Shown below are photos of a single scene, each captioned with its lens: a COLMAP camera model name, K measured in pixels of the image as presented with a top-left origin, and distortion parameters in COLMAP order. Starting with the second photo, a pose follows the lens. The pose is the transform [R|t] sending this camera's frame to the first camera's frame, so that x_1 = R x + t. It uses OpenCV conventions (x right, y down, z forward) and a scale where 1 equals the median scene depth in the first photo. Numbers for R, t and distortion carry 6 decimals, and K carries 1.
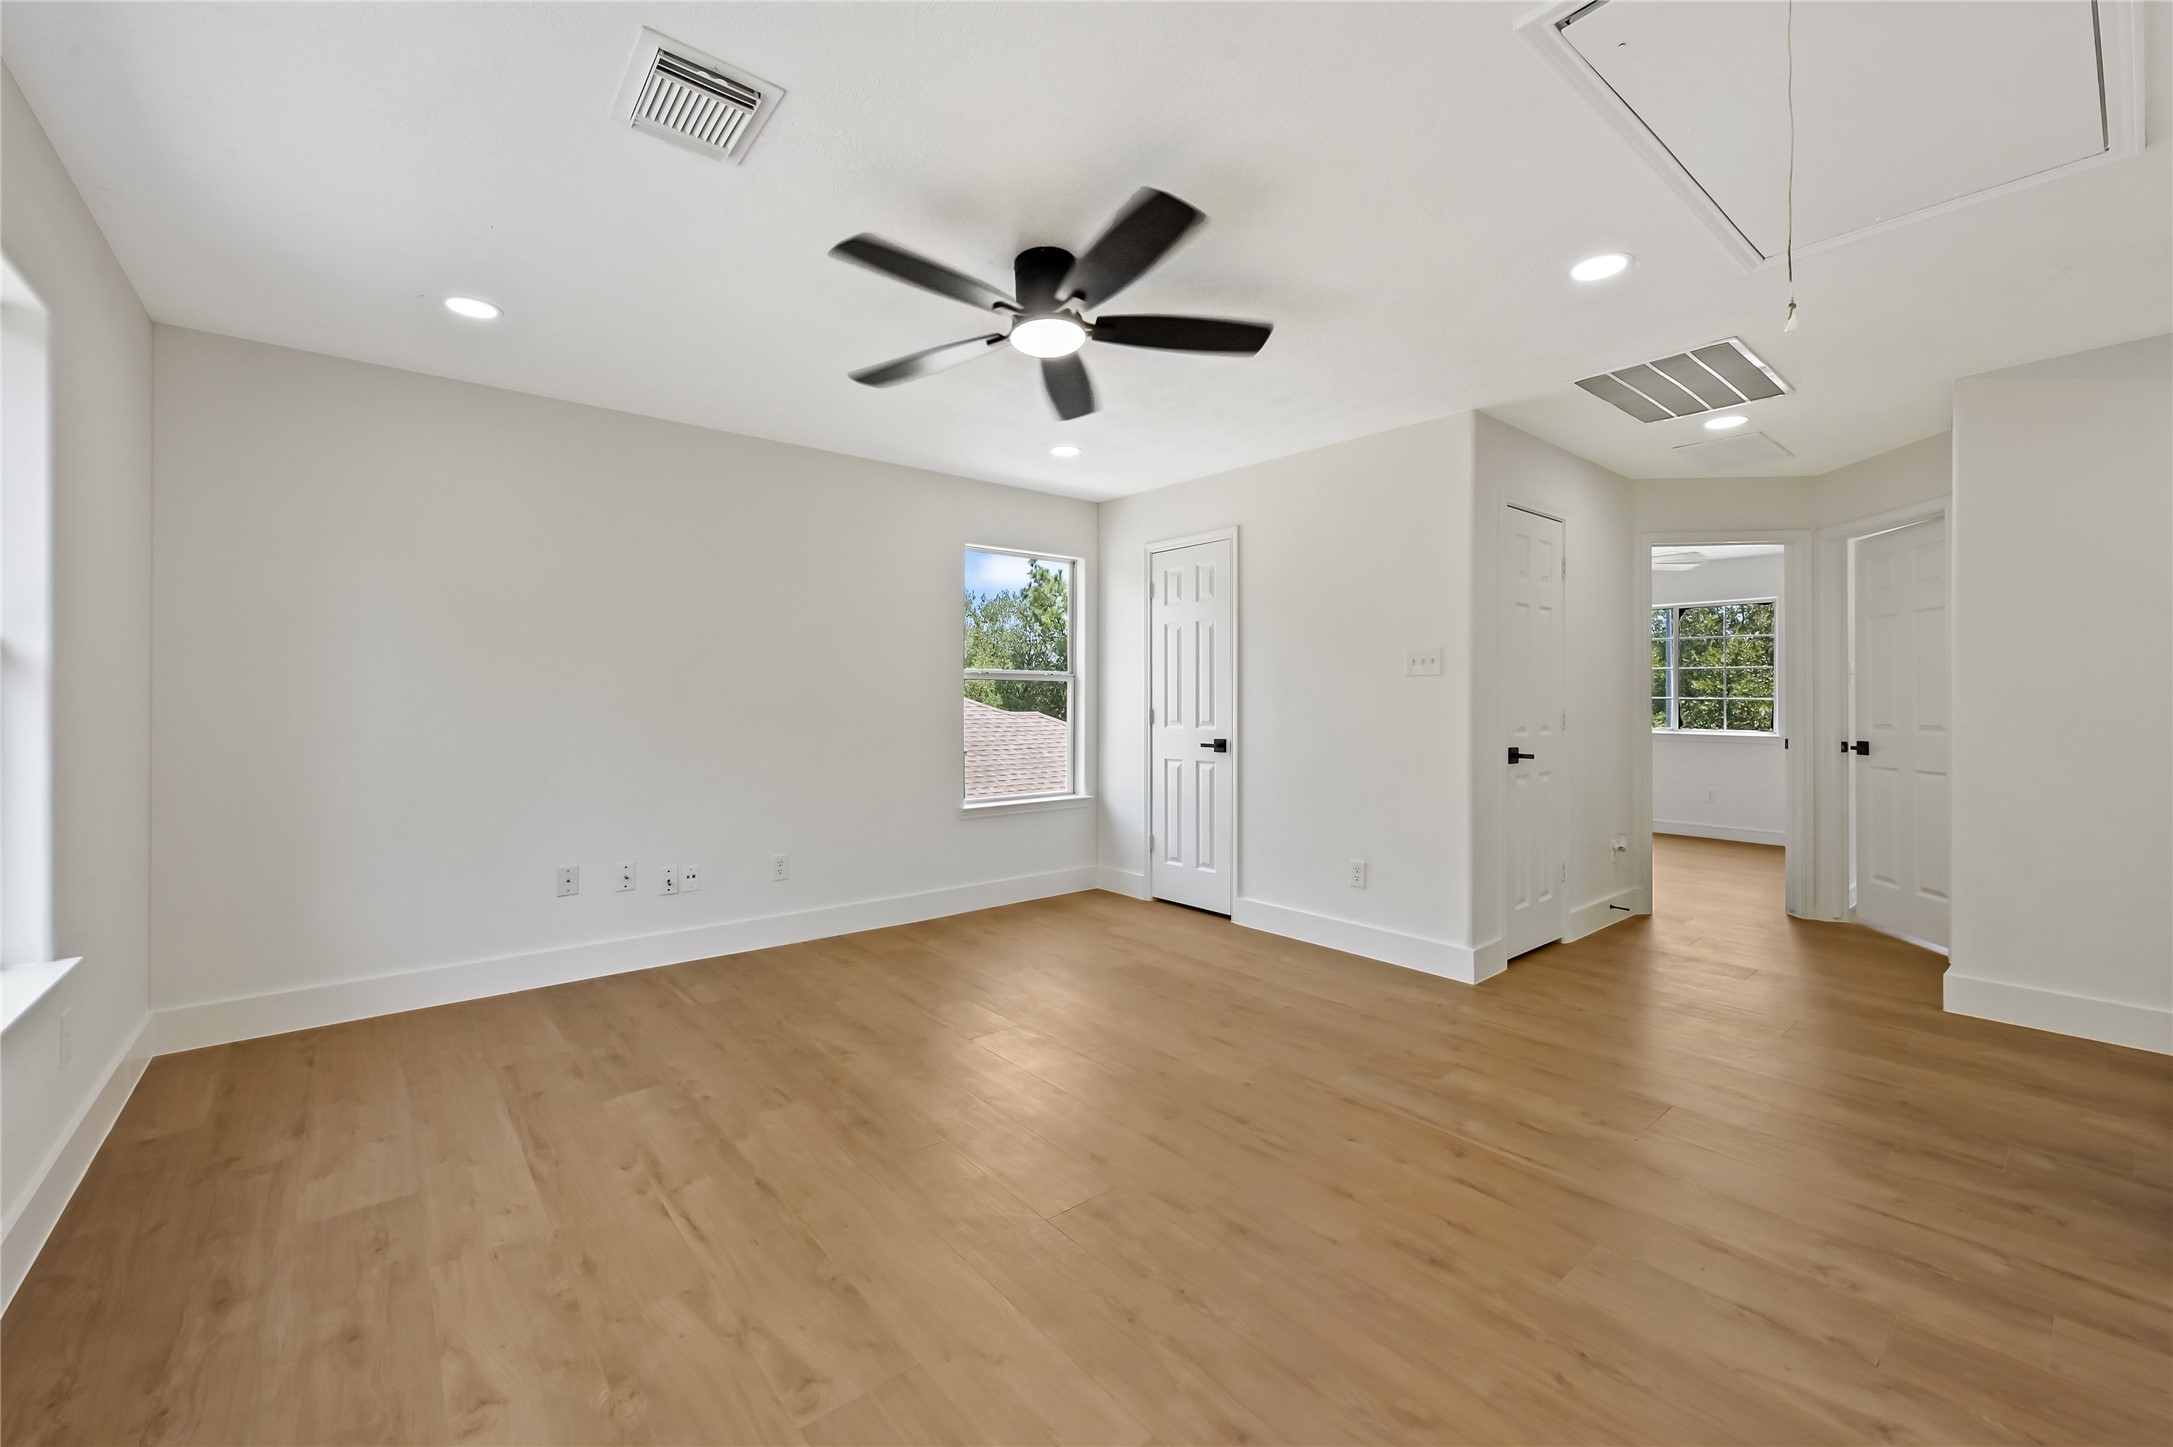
lens RADIAL K [[870.7, 0, 1084.4], [0, 870.7, 708.7], [0, 0, 1]] dist [0.000424, 0.000181]
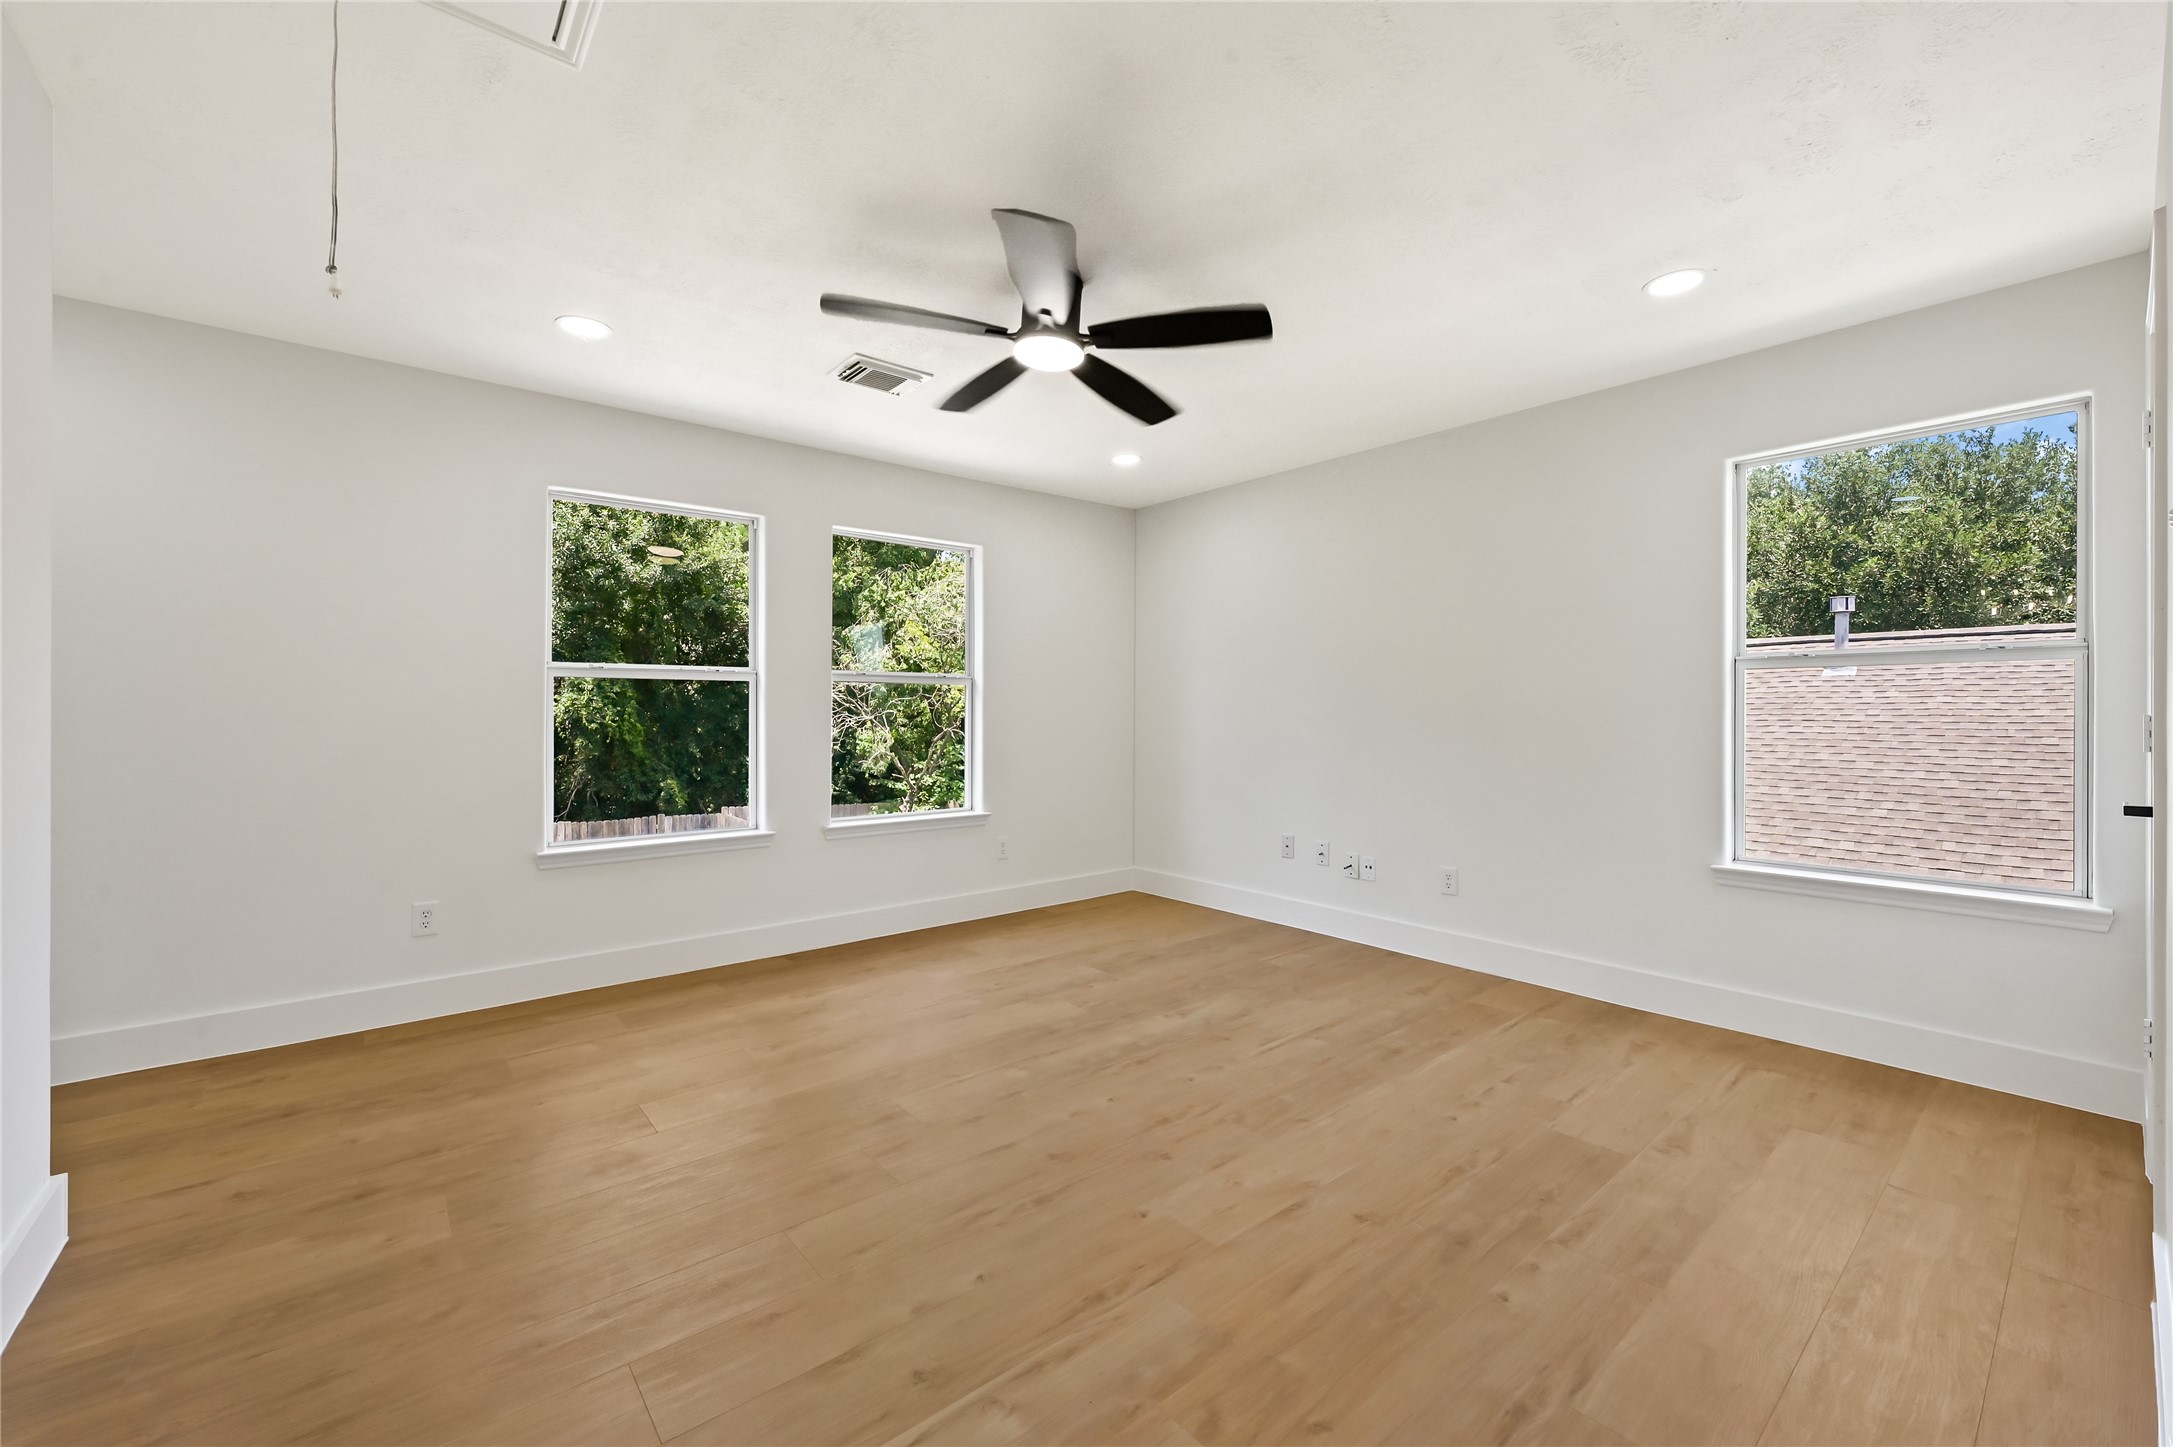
lens RADIAL K [[870.7, 0, 1083.6], [0, 870.7, 725.4], [0, 0, 1]] dist [0.000424, 0.000181]
pose [[0.002350, 0.012349, -0.999921, 0.832449], [-0.010325, 0.999871, 0.012324, 0.011210], [0.999944, 0.010295, 0.002477, 0.860618]]
